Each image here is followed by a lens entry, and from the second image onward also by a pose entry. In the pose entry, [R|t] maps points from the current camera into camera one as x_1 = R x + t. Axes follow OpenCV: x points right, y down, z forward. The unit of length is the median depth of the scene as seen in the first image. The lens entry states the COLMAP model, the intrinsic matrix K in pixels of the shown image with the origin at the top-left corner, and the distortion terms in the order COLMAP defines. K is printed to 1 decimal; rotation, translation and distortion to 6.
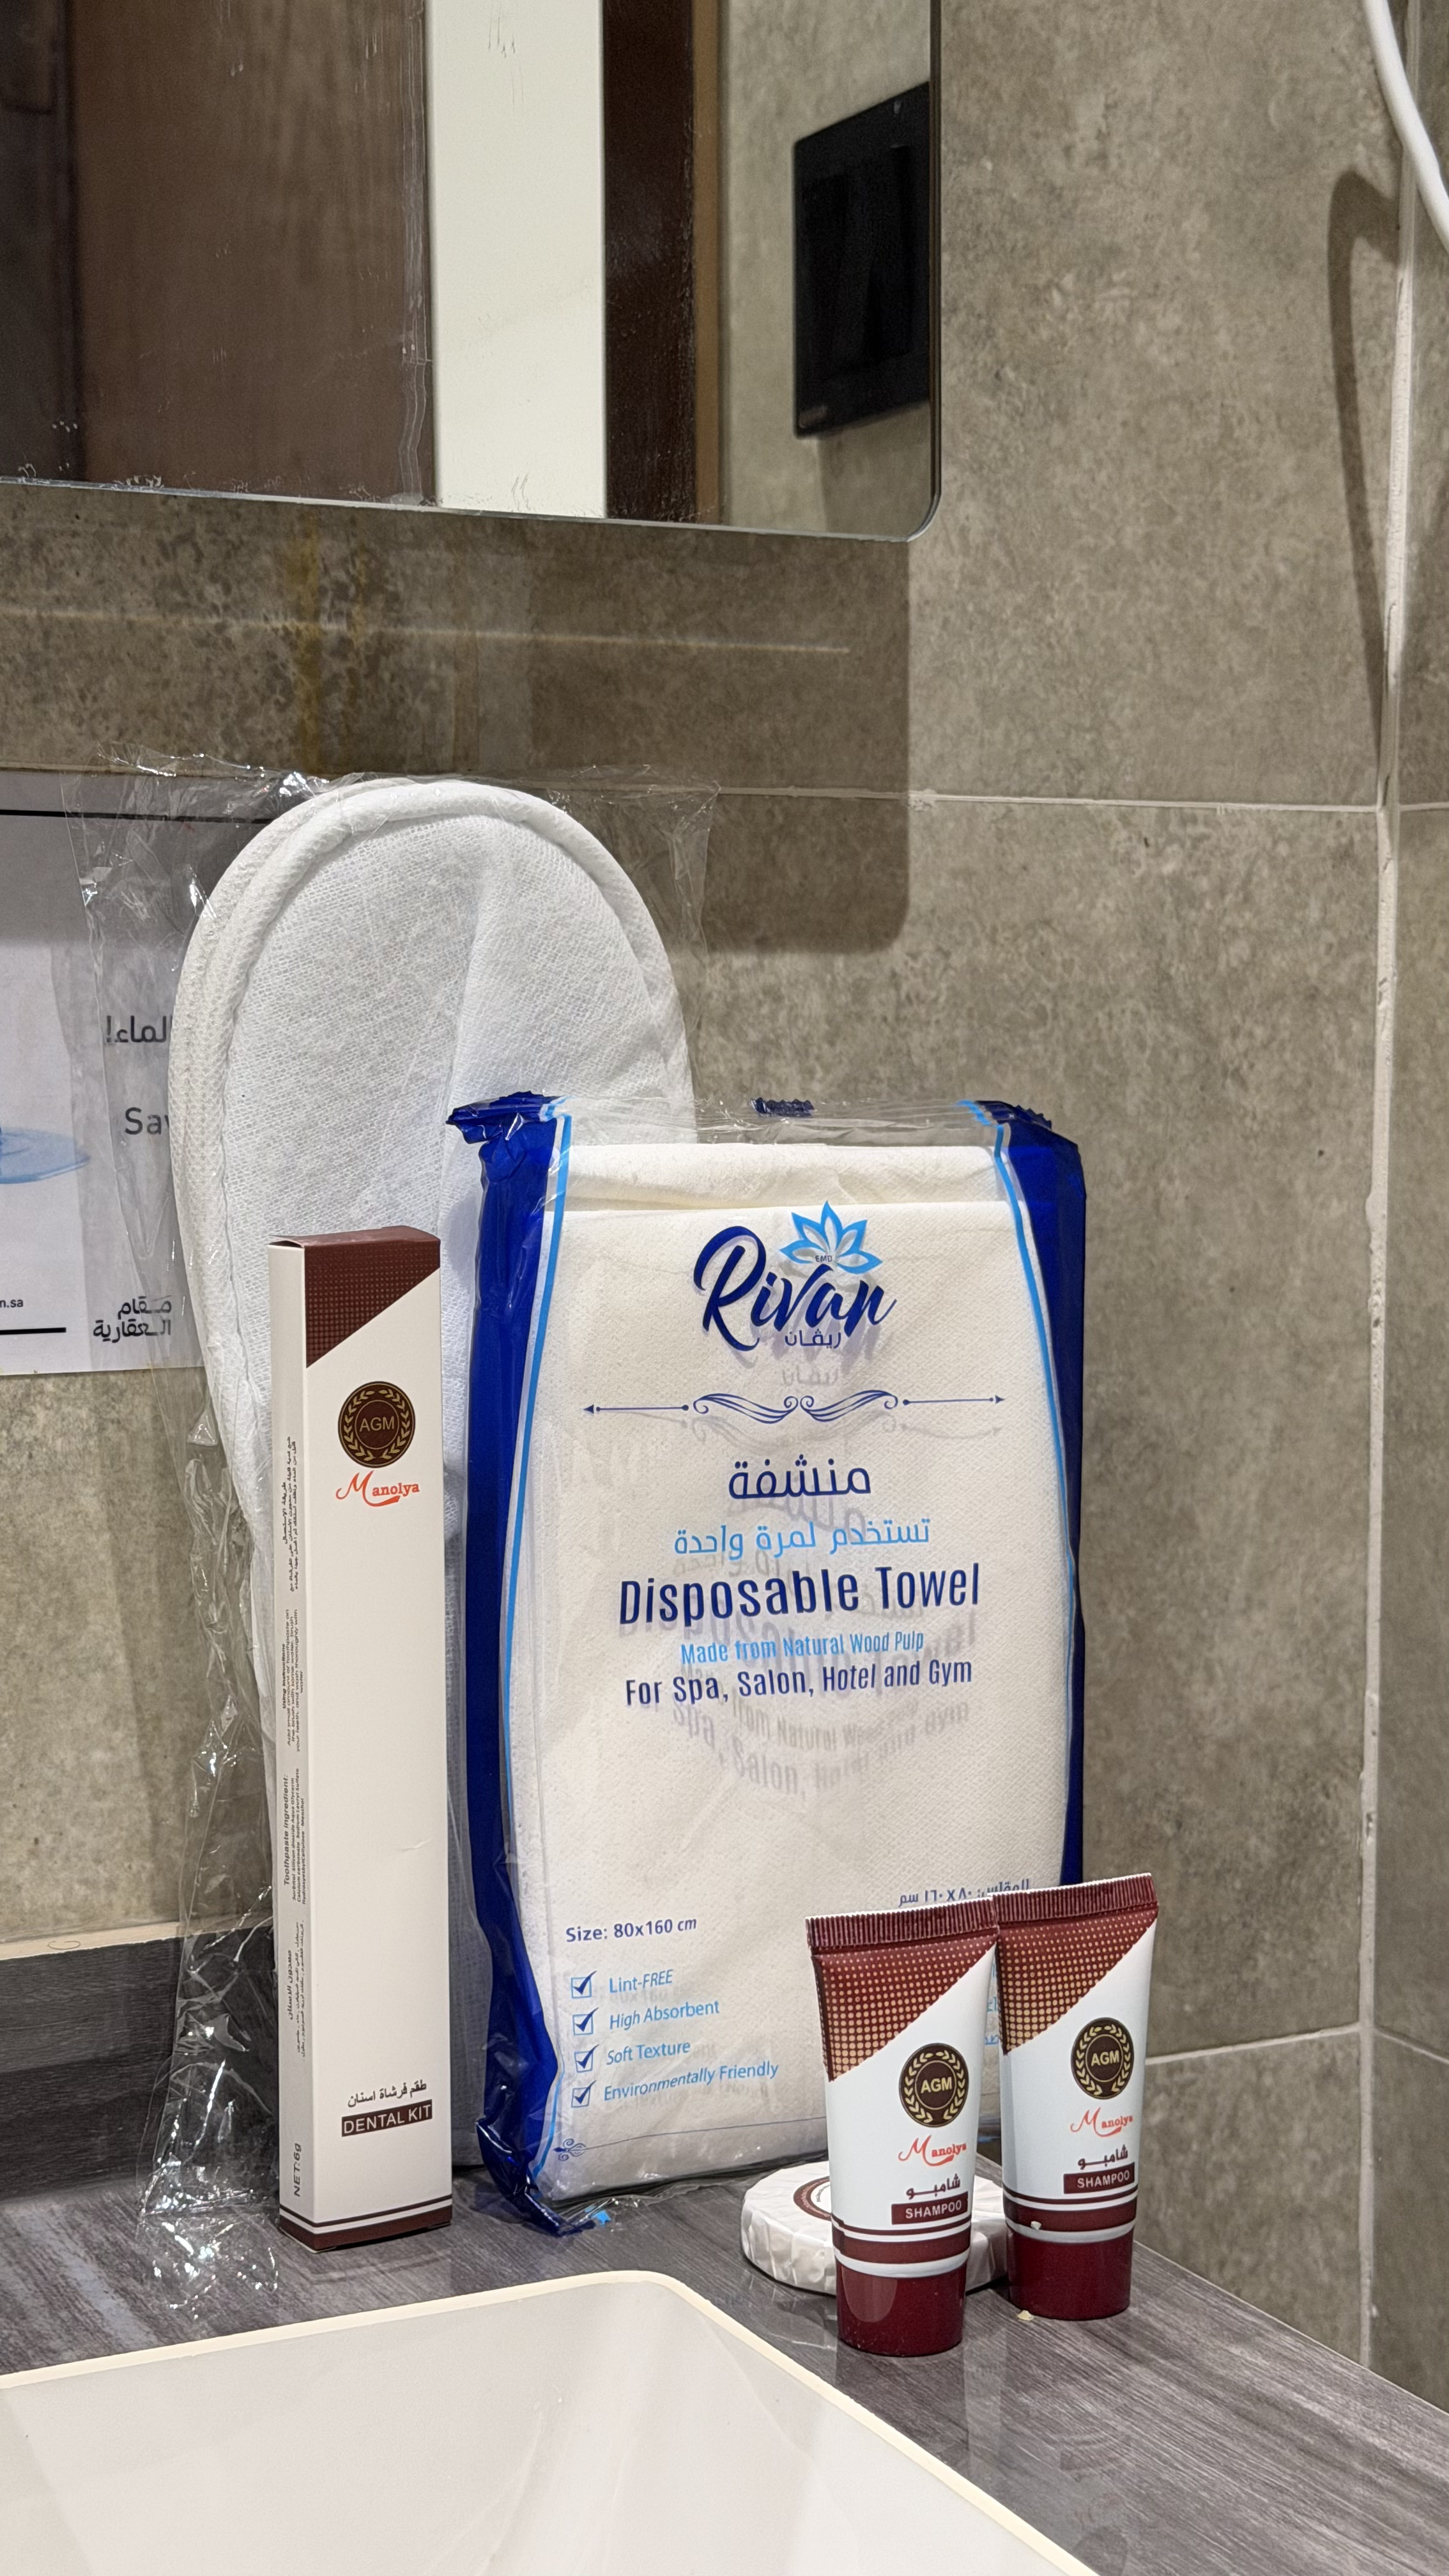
lens RADIAL K [[3588.8, 0, 662.9], [0, 3588.8, 1355.8], [0, 0, 1]] dist [0.124543, 0.000000]
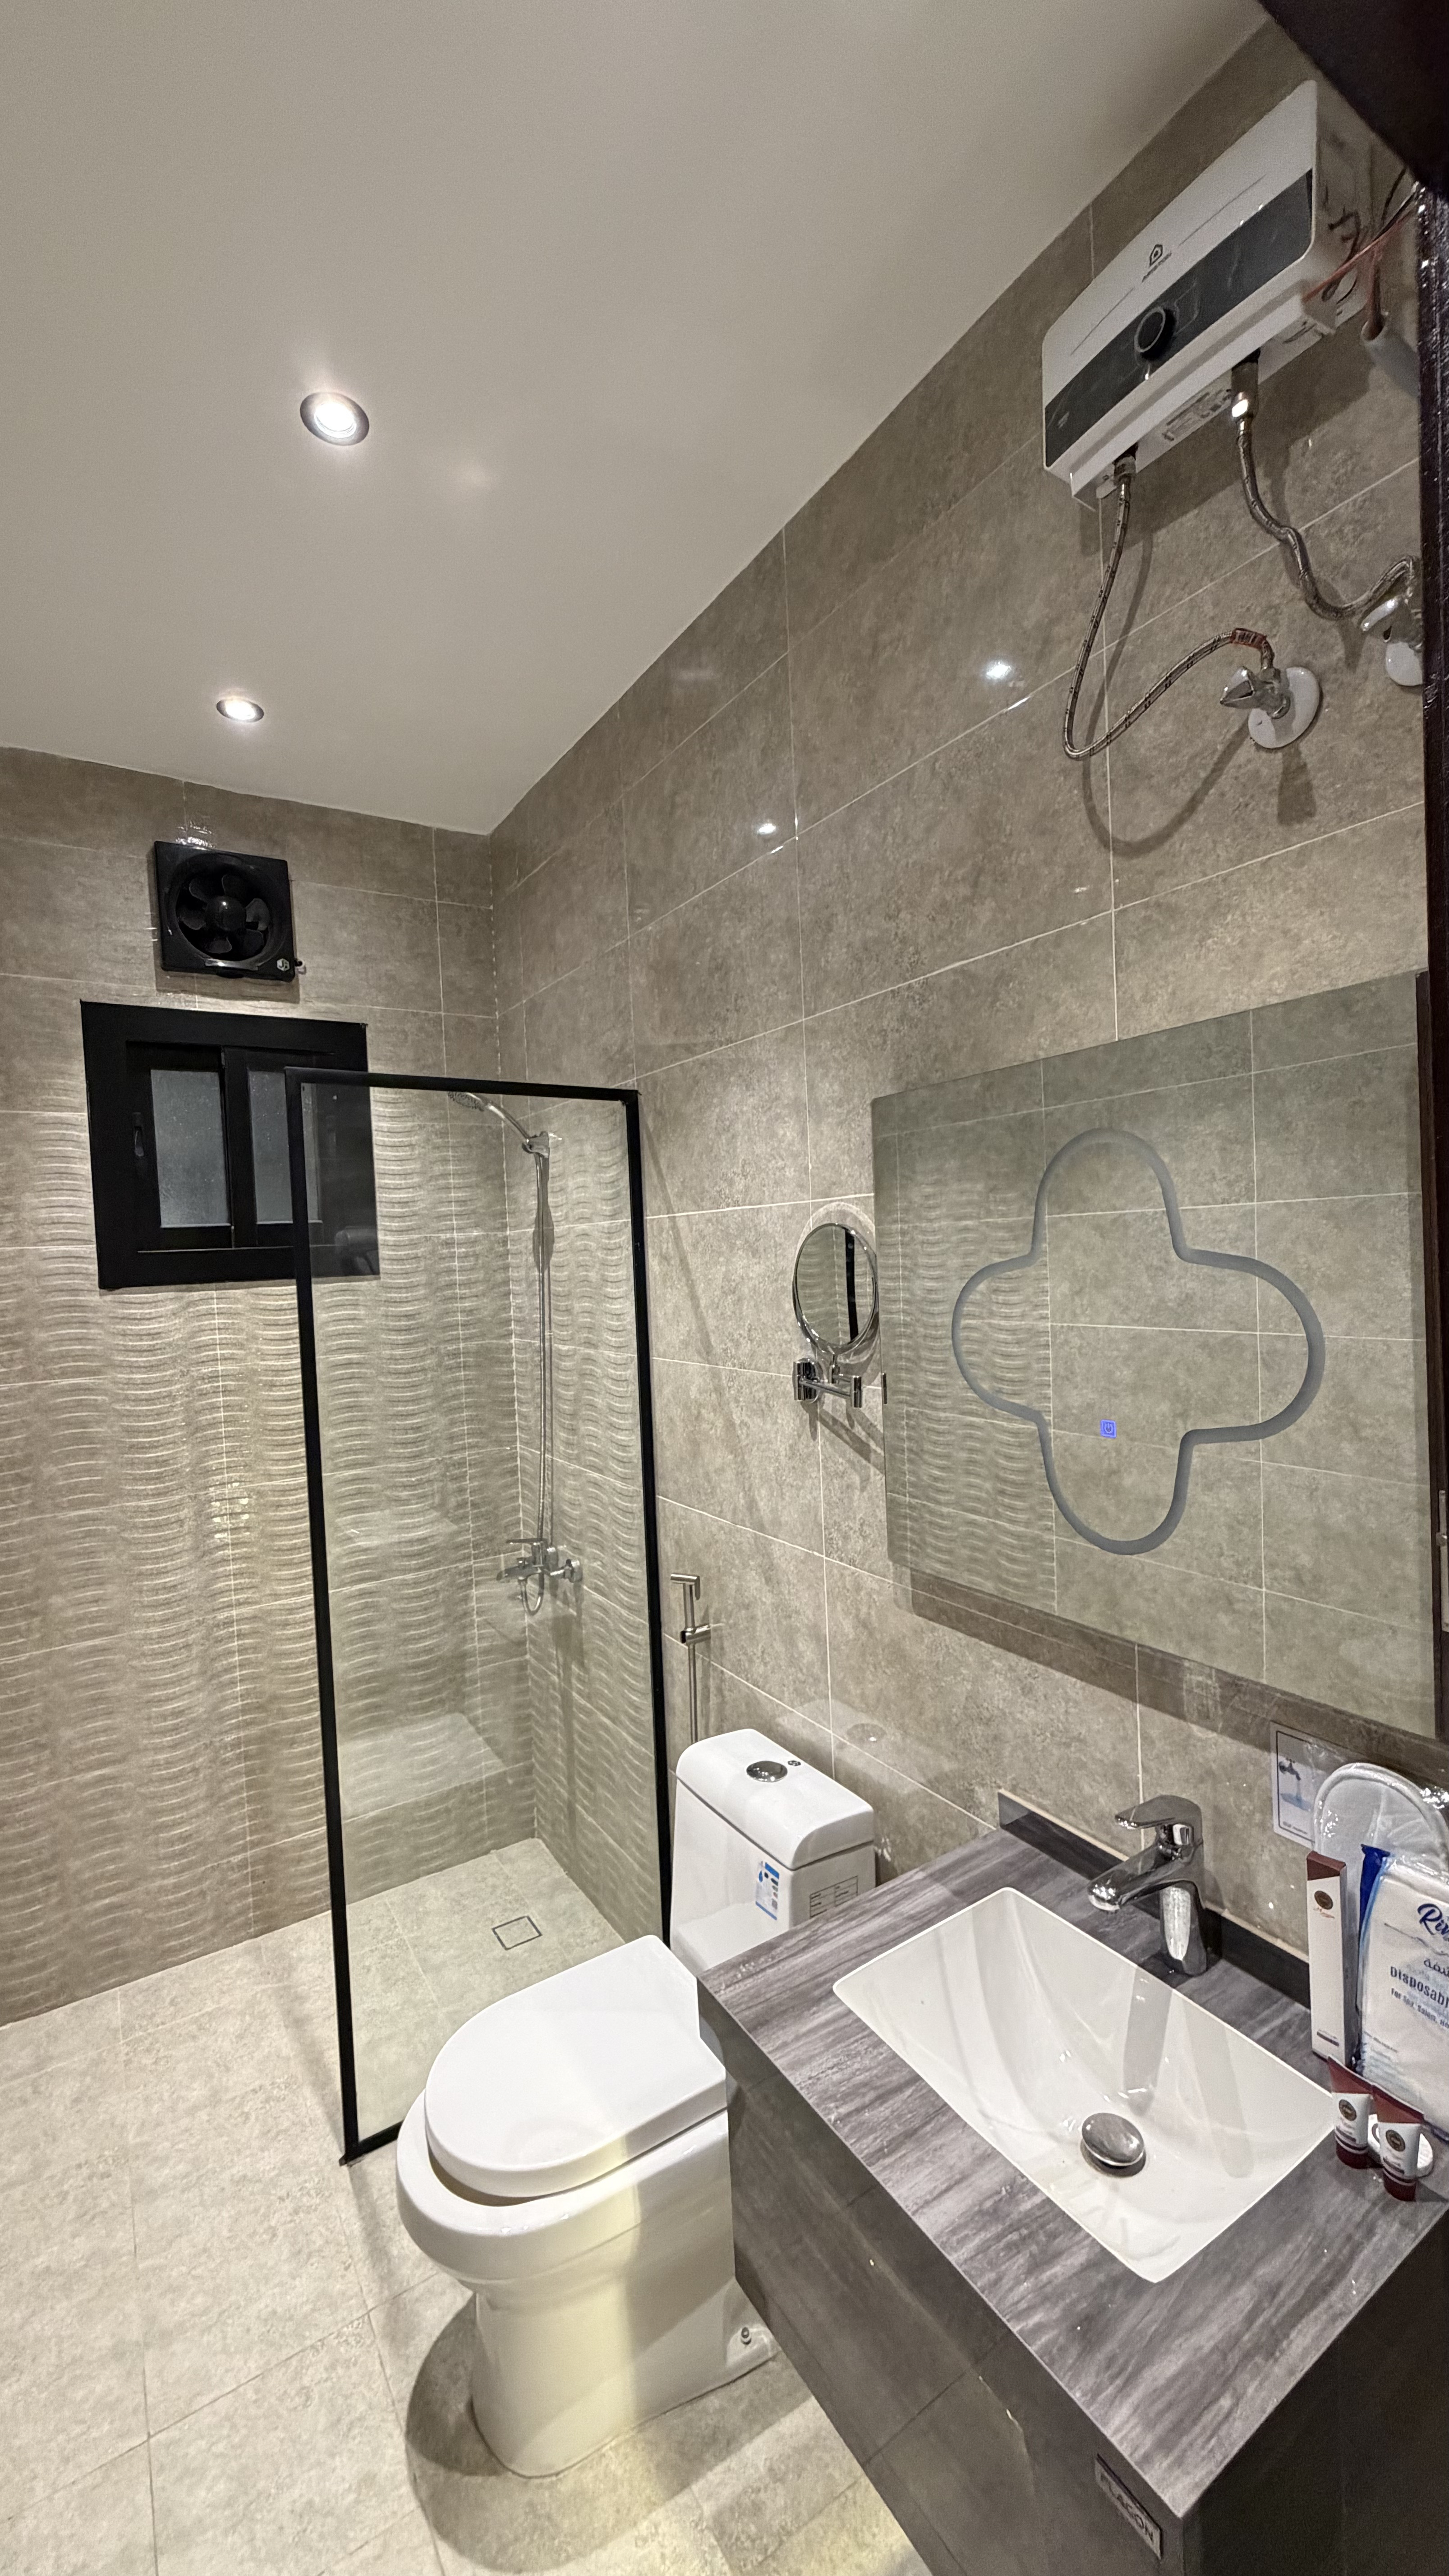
lens RADIAL K [[1029.5, 0, 719.0], [0, 1029.5, 1288.4], [0, 0, 1]] dist [0.002170, 0.000358]
pose [[0.094775, 0.034245, -0.994910, 1.167112], [-0.055453, 0.998038, 0.029071, -0.776908], [0.993953, 0.052415, 0.096488, -0.016467]]
